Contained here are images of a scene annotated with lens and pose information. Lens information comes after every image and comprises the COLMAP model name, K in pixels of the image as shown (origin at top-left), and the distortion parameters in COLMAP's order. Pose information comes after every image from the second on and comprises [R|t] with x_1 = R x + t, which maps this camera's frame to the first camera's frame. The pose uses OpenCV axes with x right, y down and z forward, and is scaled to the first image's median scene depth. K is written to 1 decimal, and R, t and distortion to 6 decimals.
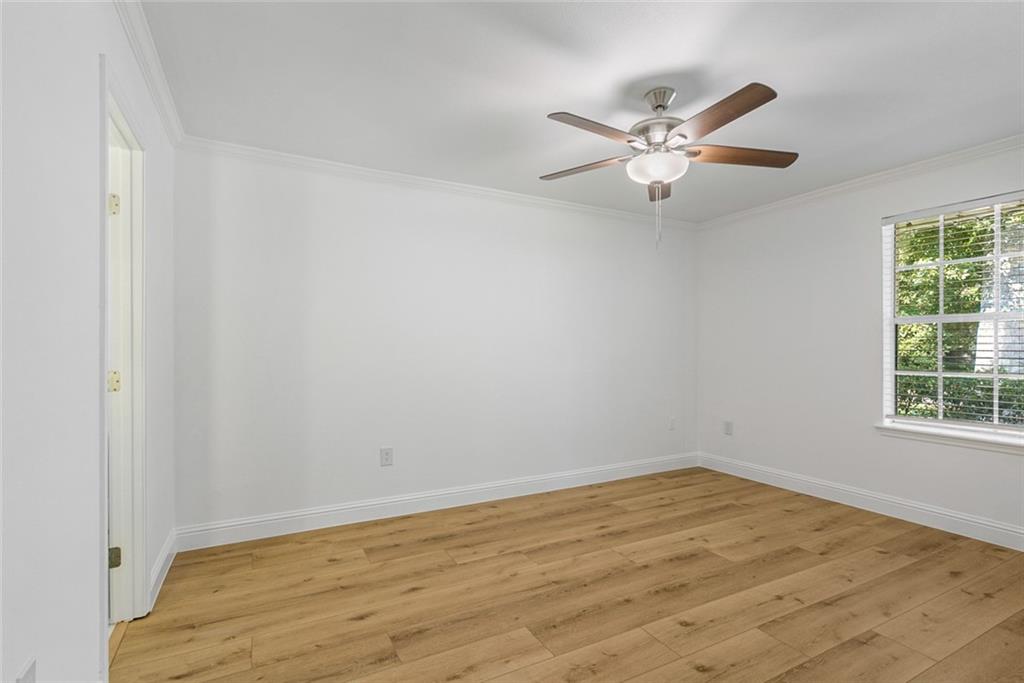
lens RADIAL K [[475.9, 0, 509.2], [0, 475.9, 346.2], [0, 0, 1]] dist [0.004408, -0.000528]
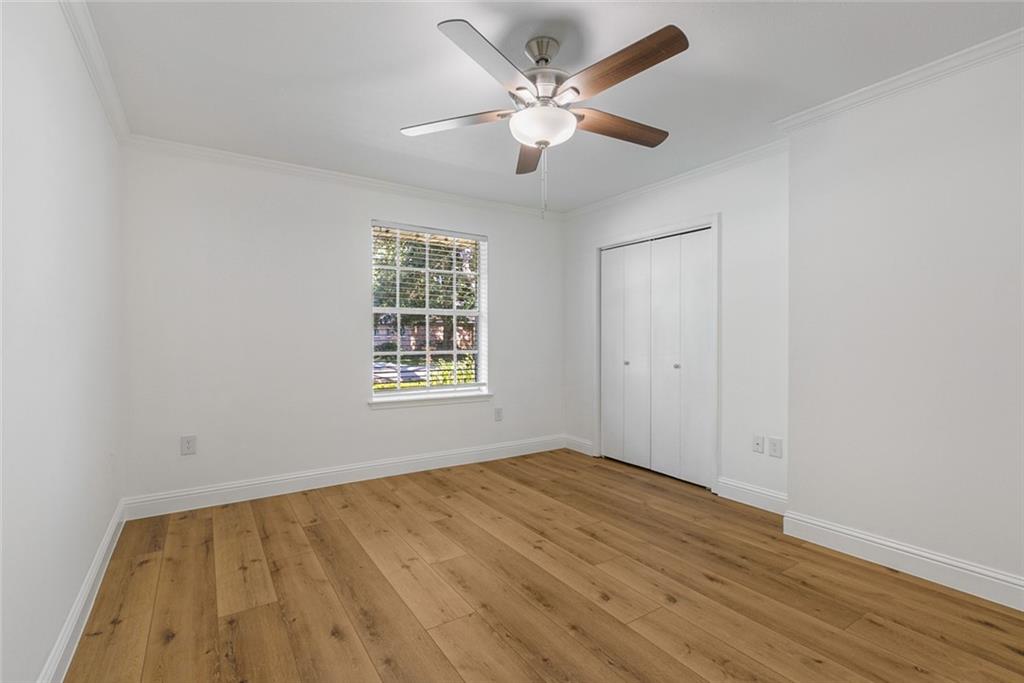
lens RADIAL K [[475.9, 0, 509.5], [0, 475.9, 337.5], [0, 0, 1]] dist [0.004408, -0.000528]
pose [[-0.088350, -0.004592, 0.996079, -0.408969], [-0.004244, 0.999982, 0.004233, 0.006788], [-0.996080, -0.003853, -0.088367, 0.824442]]
